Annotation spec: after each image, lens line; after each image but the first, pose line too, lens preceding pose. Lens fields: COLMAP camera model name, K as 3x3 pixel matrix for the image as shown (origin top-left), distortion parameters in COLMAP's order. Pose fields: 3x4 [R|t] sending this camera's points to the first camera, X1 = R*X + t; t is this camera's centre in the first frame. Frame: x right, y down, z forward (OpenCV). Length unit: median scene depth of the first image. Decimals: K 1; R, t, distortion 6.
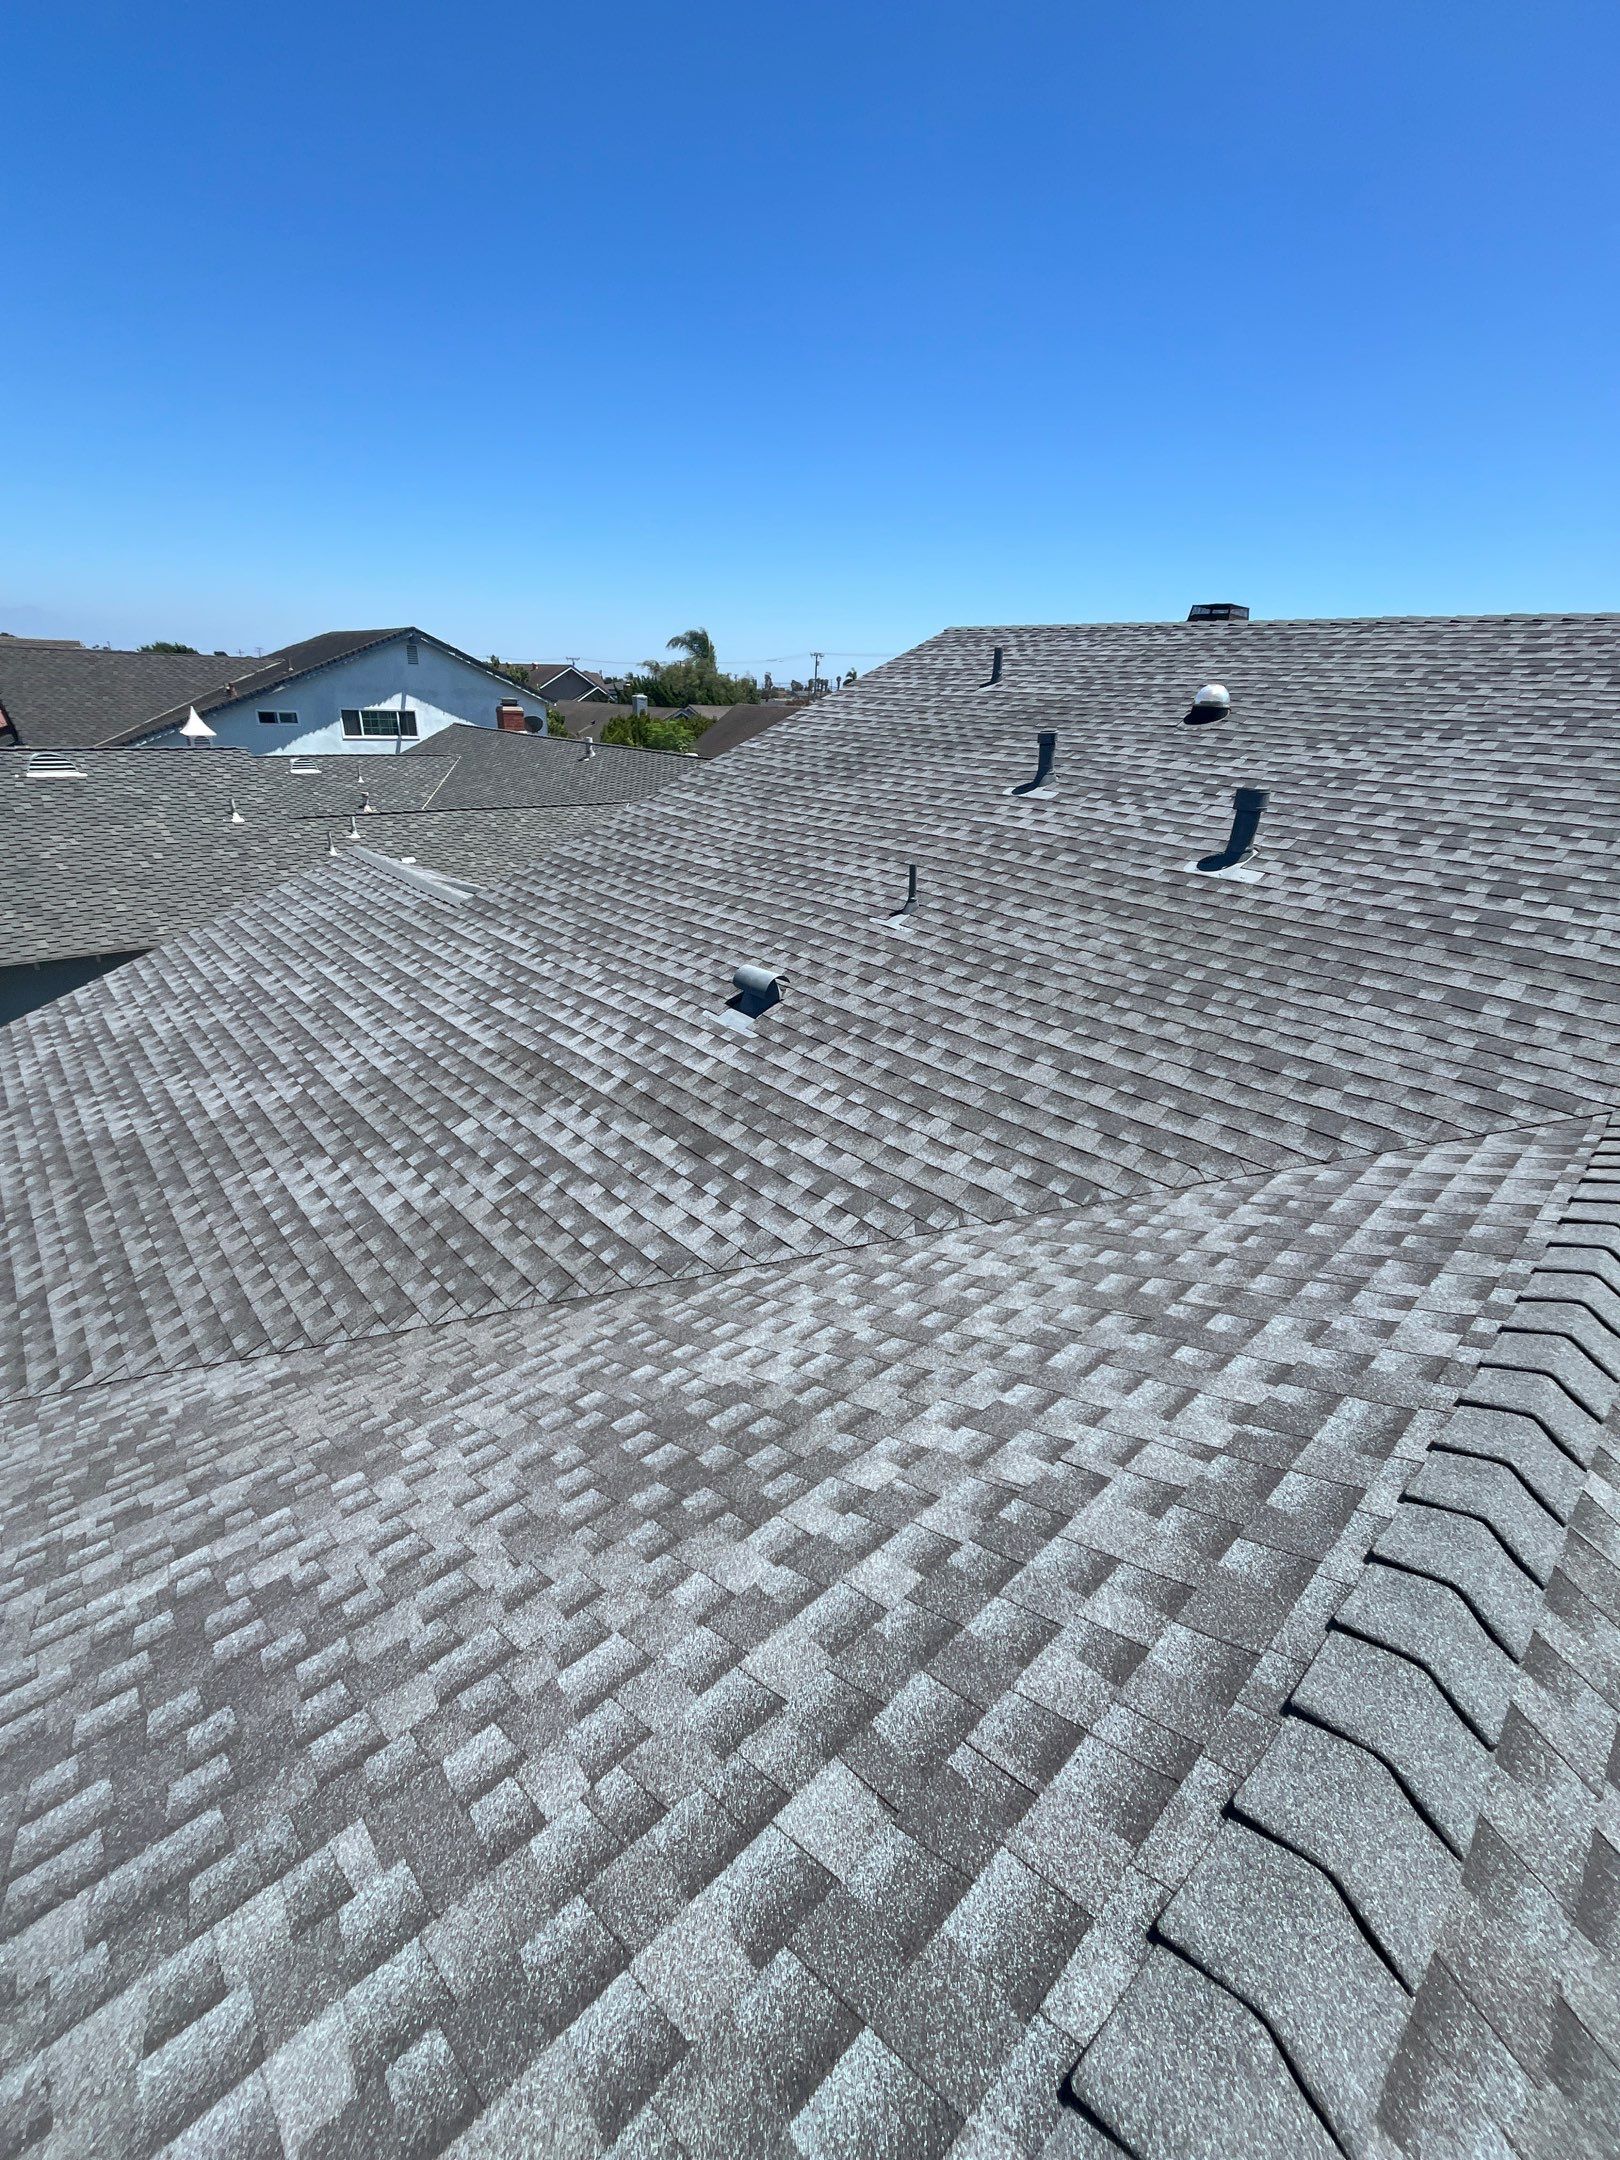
lens RADIAL K [[868.0, 0, 815.0], [0, 868.0, 1080.5], [0, 0, 1]] dist [-0.006341, 0.000514]
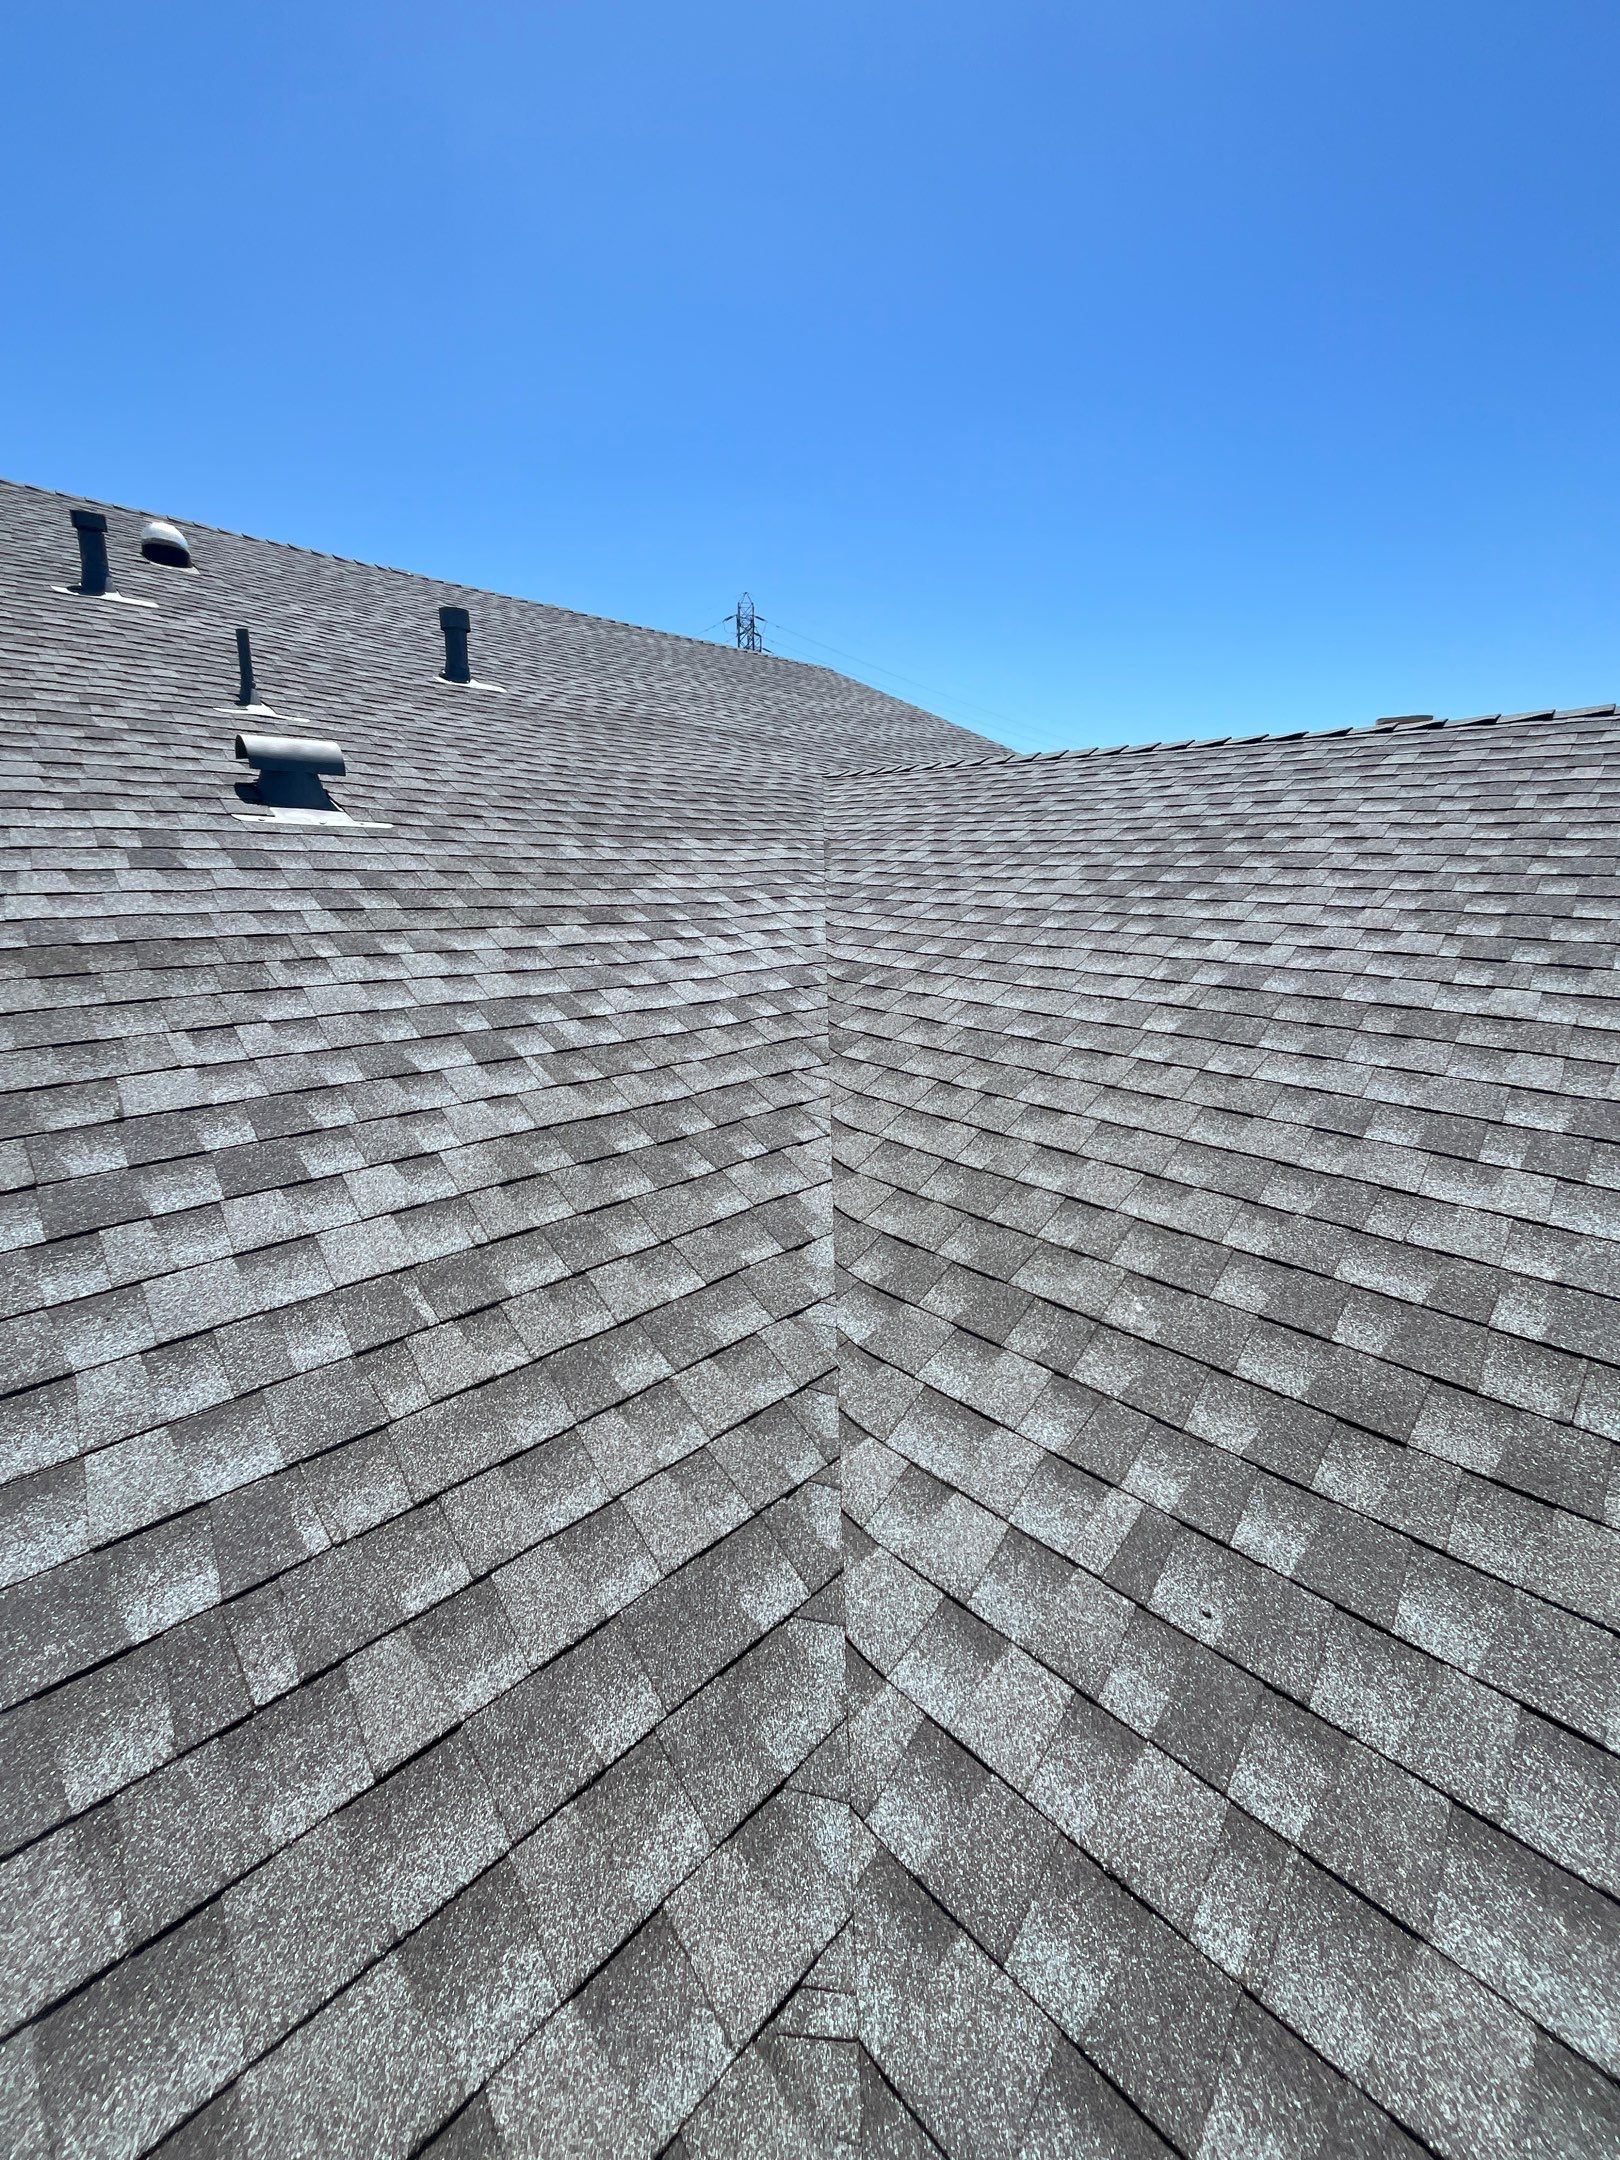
lens RADIAL K [[868.0, 0, 812.7], [0, 868.0, 1077.4], [0, 0, 1]] dist [-0.006341, 0.000514]
pose [[-0.033491, -0.289598, 0.956562, -0.687925], [0.383714, 0.880024, 0.279861, 0.049365], [-0.922845, 0.376419, 0.081650, 0.683161]]
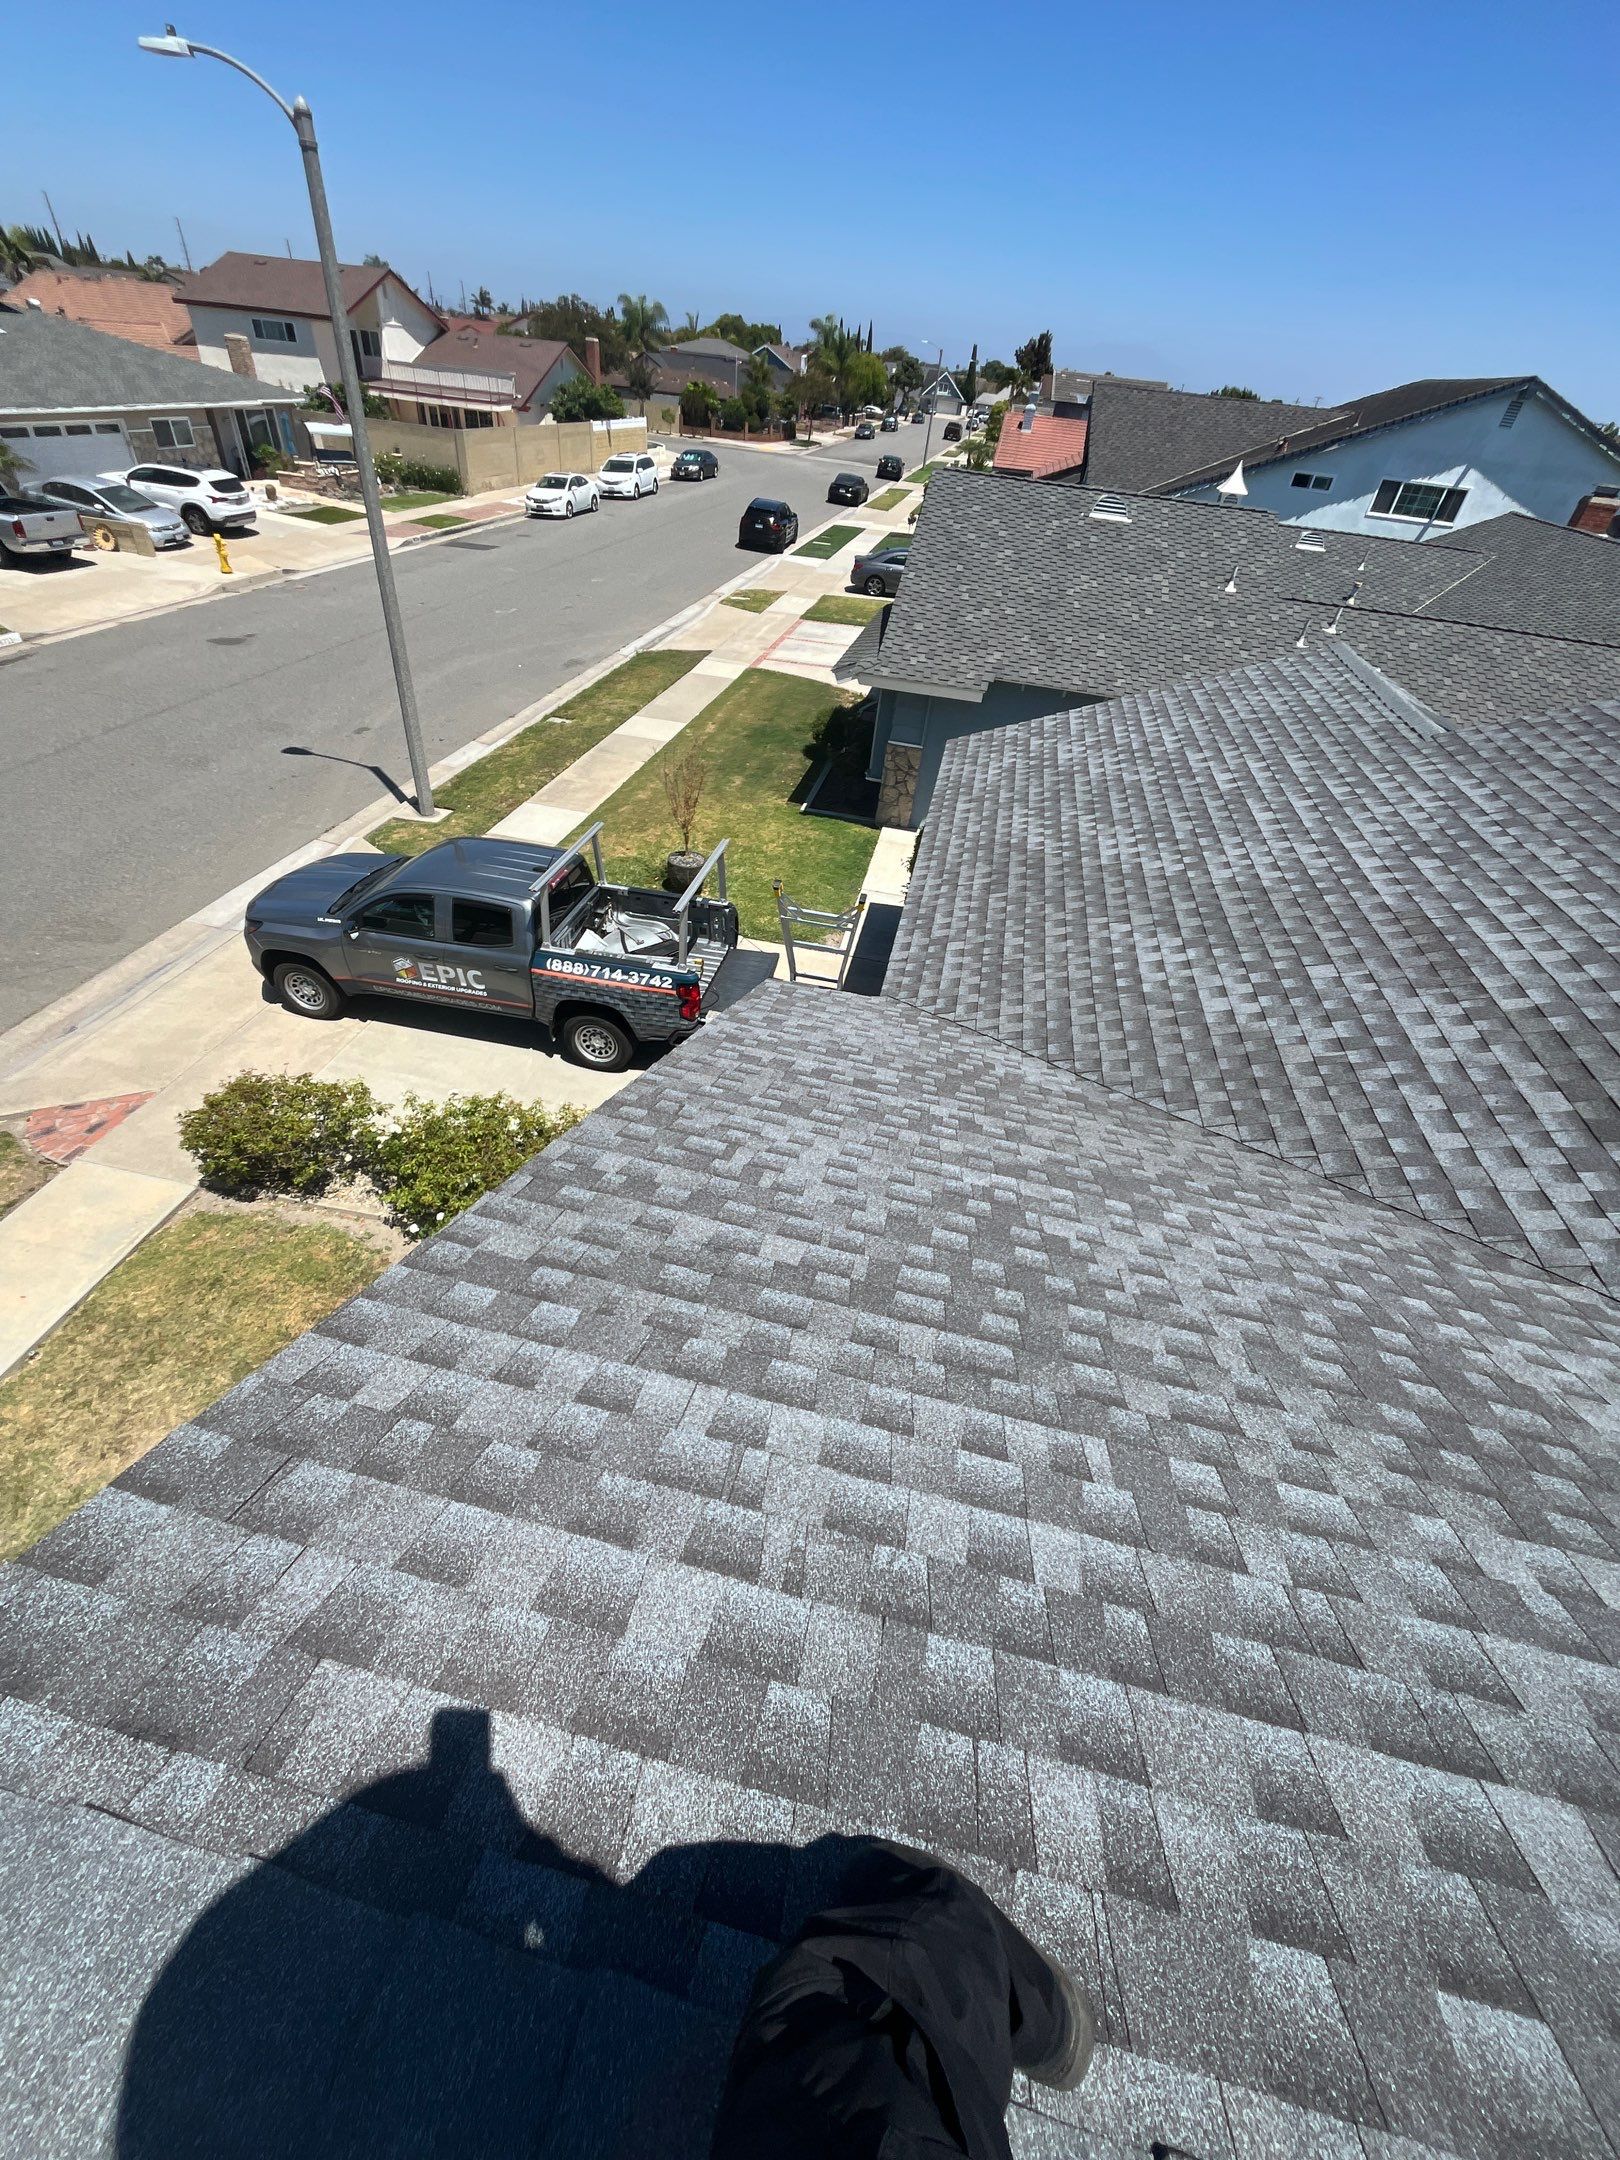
lens RADIAL K [[868.0, 0, 812.7], [0, 868.0, 1081.1], [0, 0, 1]] dist [-0.006341, 0.000514]
pose [[0.579962, 0.525598, -0.622407, -0.067698], [-0.388234, 0.850007, 0.356038, 0.032345], [0.716183, 0.035151, 0.697027, -0.053521]]
